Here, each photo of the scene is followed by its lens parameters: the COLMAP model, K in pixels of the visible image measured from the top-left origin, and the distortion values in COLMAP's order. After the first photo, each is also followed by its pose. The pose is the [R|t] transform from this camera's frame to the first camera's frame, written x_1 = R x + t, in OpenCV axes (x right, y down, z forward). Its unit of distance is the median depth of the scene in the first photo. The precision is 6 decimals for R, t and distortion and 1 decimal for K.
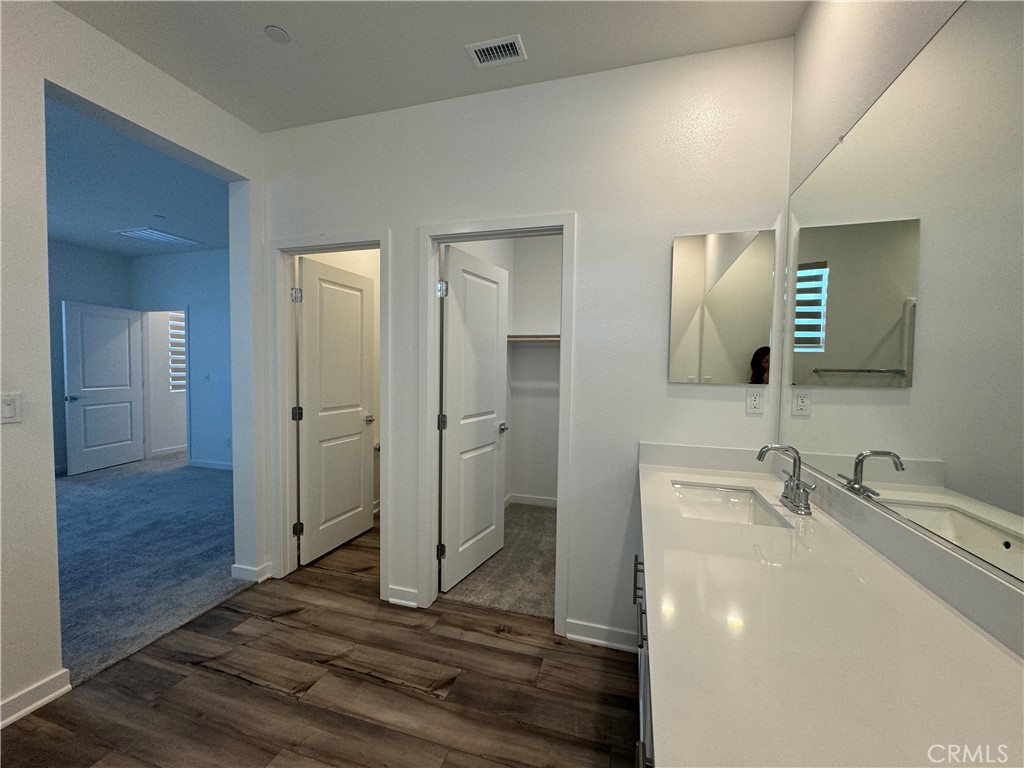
lens RADIAL K [[410.1, 0, 512.0], [0, 410.1, 384.0], [0, 0, 1]] dist [-0.000874, 0.000605]
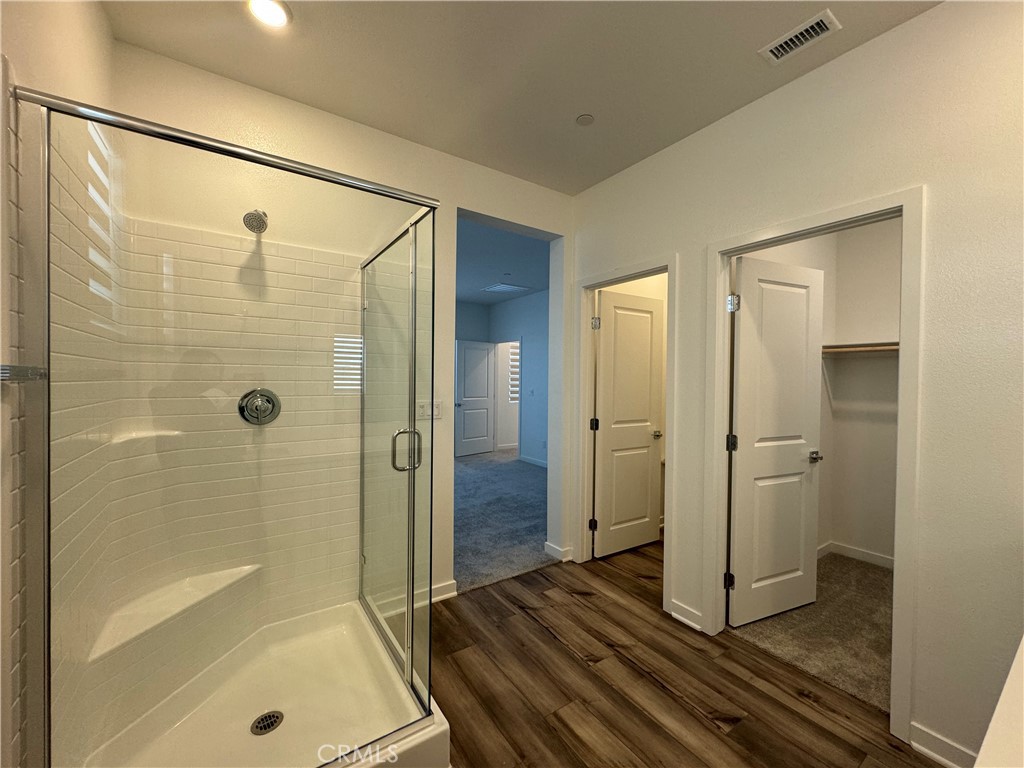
lens RADIAL K [[410.1, 0, 512.0], [0, 410.1, 384.0], [0, 0, 1]] dist [-0.000874, 0.000605]
pose [[0.773352, 0.000890, -0.633976, 0.035623], [-0.025933, 0.999206, -0.030231, -0.000990], [0.633446, 0.039820, 0.772762, -0.055831]]
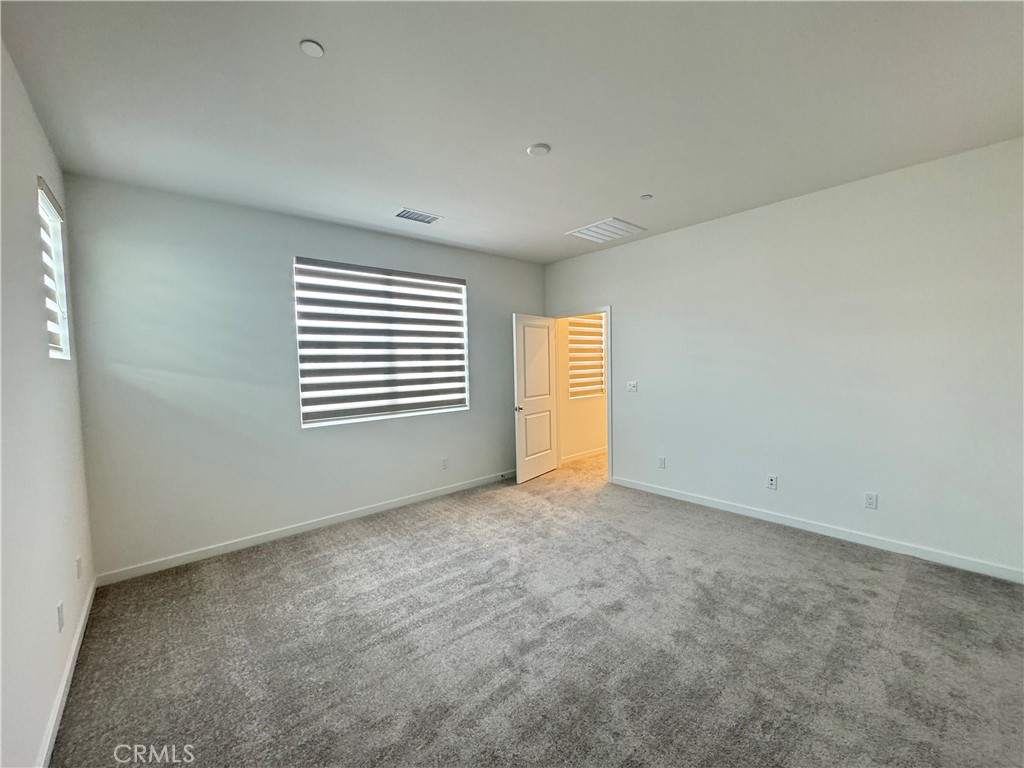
lens RADIAL K [[410.1, 0, 512.0], [0, 410.1, 384.0], [0, 0, 1]] dist [-0.000874, 0.000605]
pose [[0.844141, -0.008200, -0.536058, -1.041319], [0.015364, 0.999842, 0.008900, -0.068215], [0.535901, -0.015749, 0.844134, 0.251065]]
